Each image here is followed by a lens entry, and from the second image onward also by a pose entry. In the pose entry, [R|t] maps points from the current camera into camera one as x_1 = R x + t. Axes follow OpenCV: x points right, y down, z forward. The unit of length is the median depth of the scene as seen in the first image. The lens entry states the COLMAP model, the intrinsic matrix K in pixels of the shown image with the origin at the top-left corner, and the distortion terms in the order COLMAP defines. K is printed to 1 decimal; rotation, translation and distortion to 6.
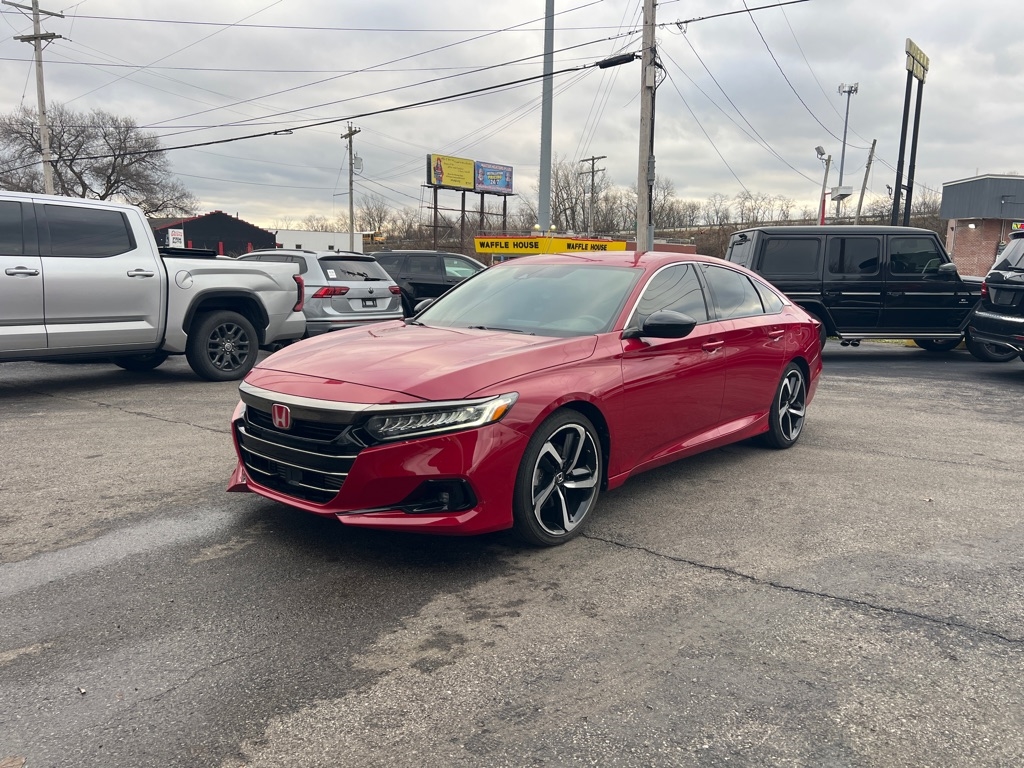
lens RADIAL K [[770.0, 0, 512.5], [0, 770.0, 379.5], [0, 0, 1]] dist [0.046024, -0.053951]
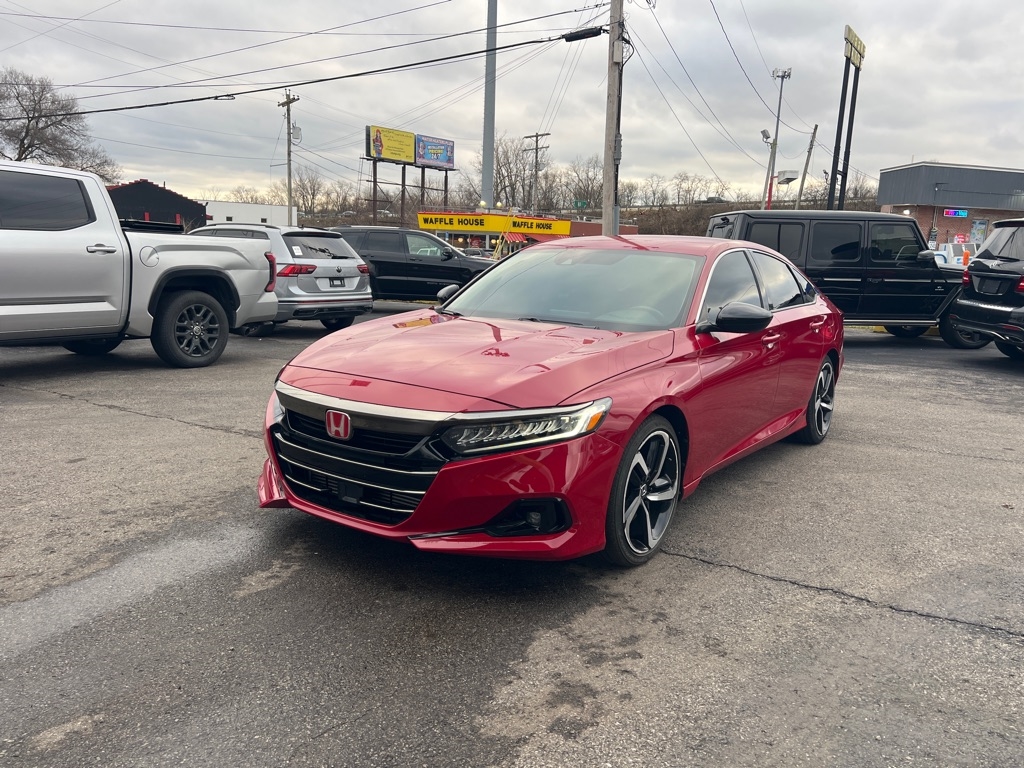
lens RADIAL K [[770.0, 0, 516.0], [0, 770.0, 384.0], [0, 0, 1]] dist [0.046024, -0.053951]
pose [[0.996253, 0.000706, 0.086486, -0.085332], [-0.003651, 0.999419, 0.033897, -0.013712], [-0.086412, -0.034086, 0.995676, 0.059580]]
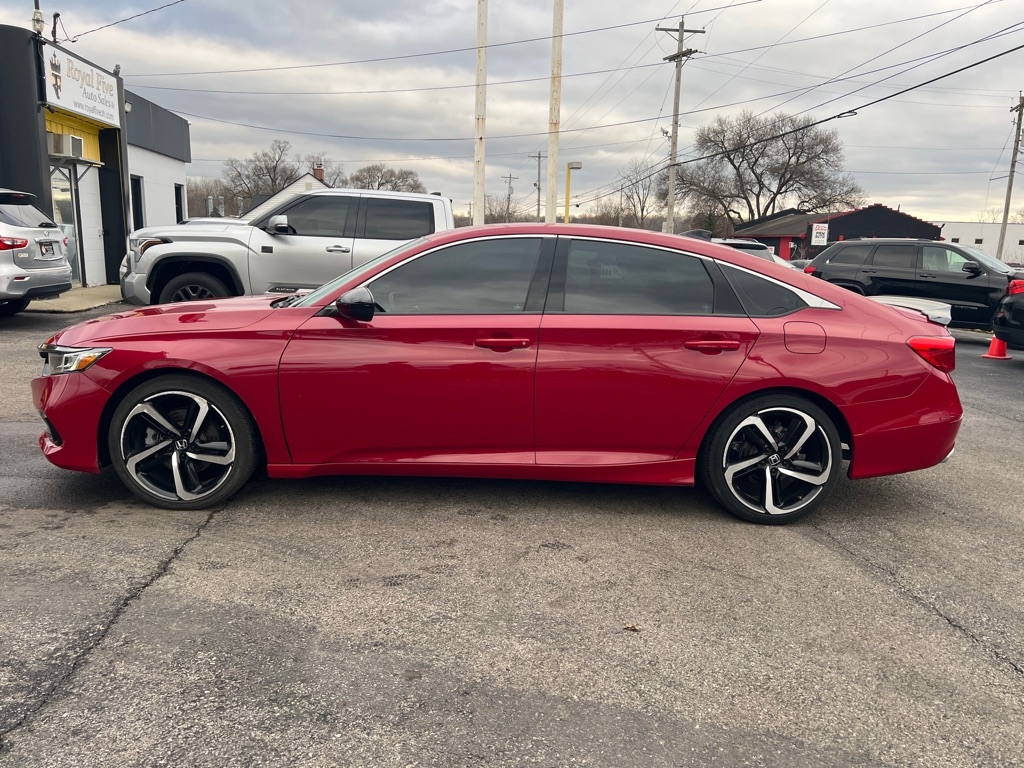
lens RADIAL K [[770.0, 0, 512.8], [0, 770.0, 384.8], [0, 0, 1]] dist [0.046024, -0.053951]
pose [[0.670911, 0.137141, -0.728746, 0.549468], [-0.128836, 0.989361, 0.067575, -0.036797], [0.730260, 0.048552, 0.681441, 0.321905]]
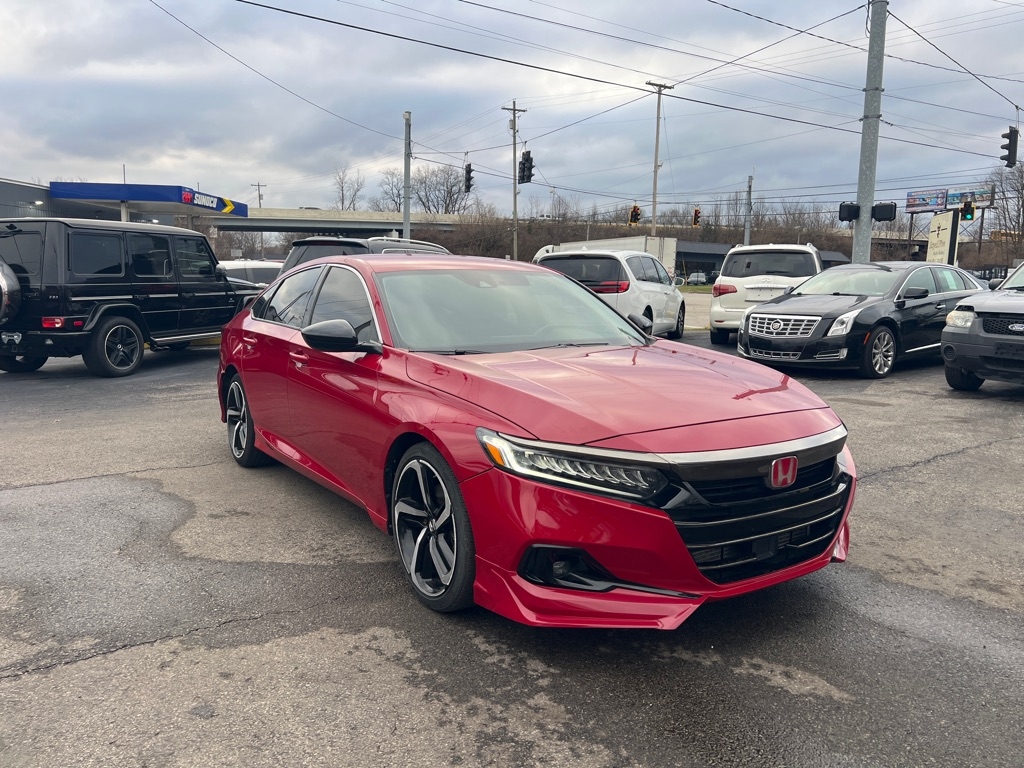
lens RADIAL K [[770.0, 0, 510.0], [0, 770.0, 386.0], [0, 0, 1]] dist [0.046024, -0.053951]
pose [[0.285935, -0.144181, 0.947340, -0.533352], [0.133115, 0.985007, 0.109736, -0.076664], [-0.948958, 0.094728, 0.300840, 0.496016]]
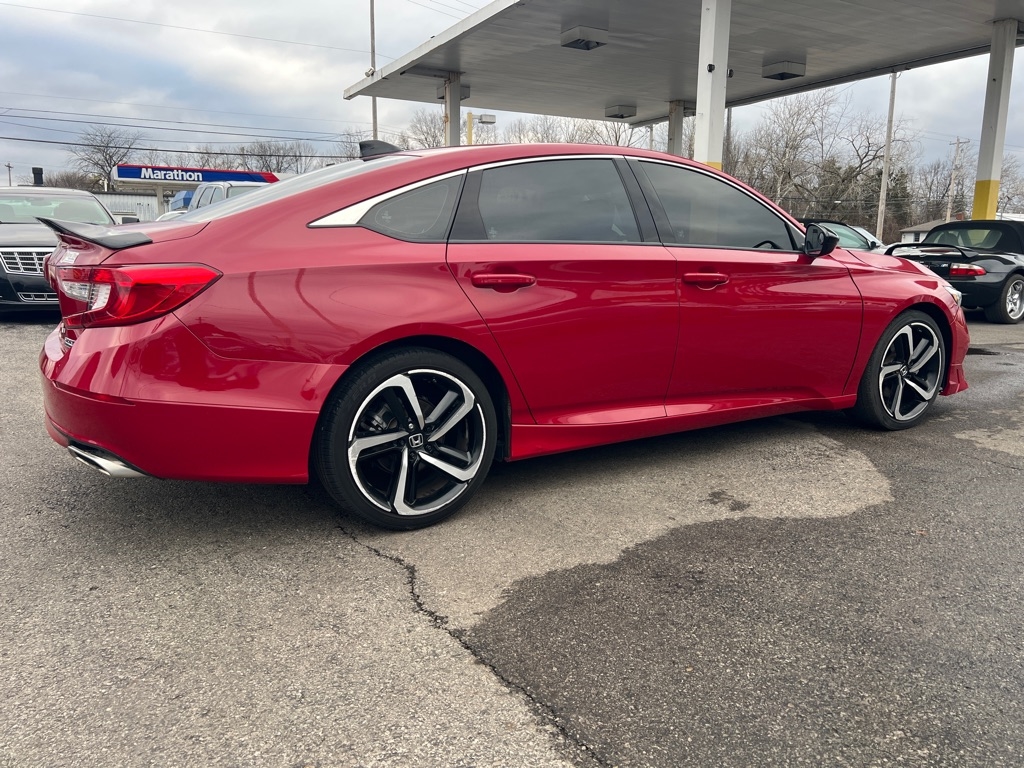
lens RADIAL K [[770.0, 0, 518.5], [0, 770.0, 379.4], [0, 0, 1]] dist [0.046024, -0.053951]
pose [[-0.943945, -0.083804, 0.319288, -0.068644], [0.023038, 0.948154, 0.316974, -0.146032], [-0.329298, 0.306562, -0.893075, 1.290150]]
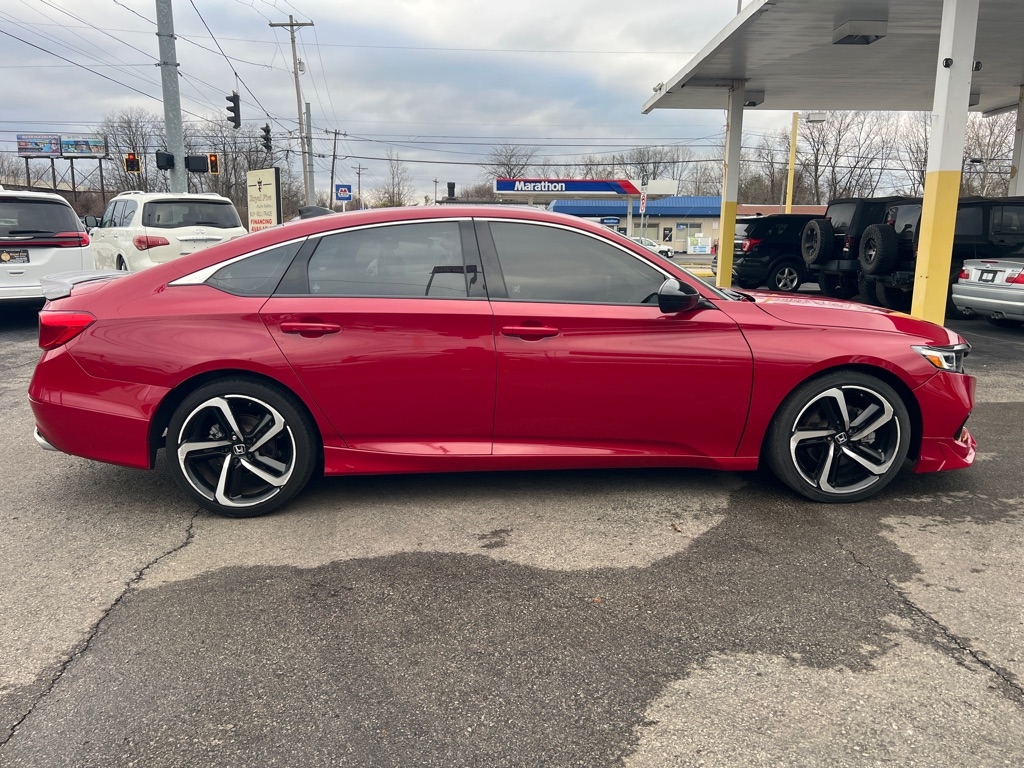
lens RADIAL K [[770.0, 0, 514.5], [0, 770.0, 384.1], [0, 0, 1]] dist [0.046024, -0.053951]
pose [[-0.684491, -0.156604, 0.712003, -0.370564], [0.089321, 0.951281, 0.295103, -0.168001], [-0.723529, 0.265592, -0.637155, 1.151942]]
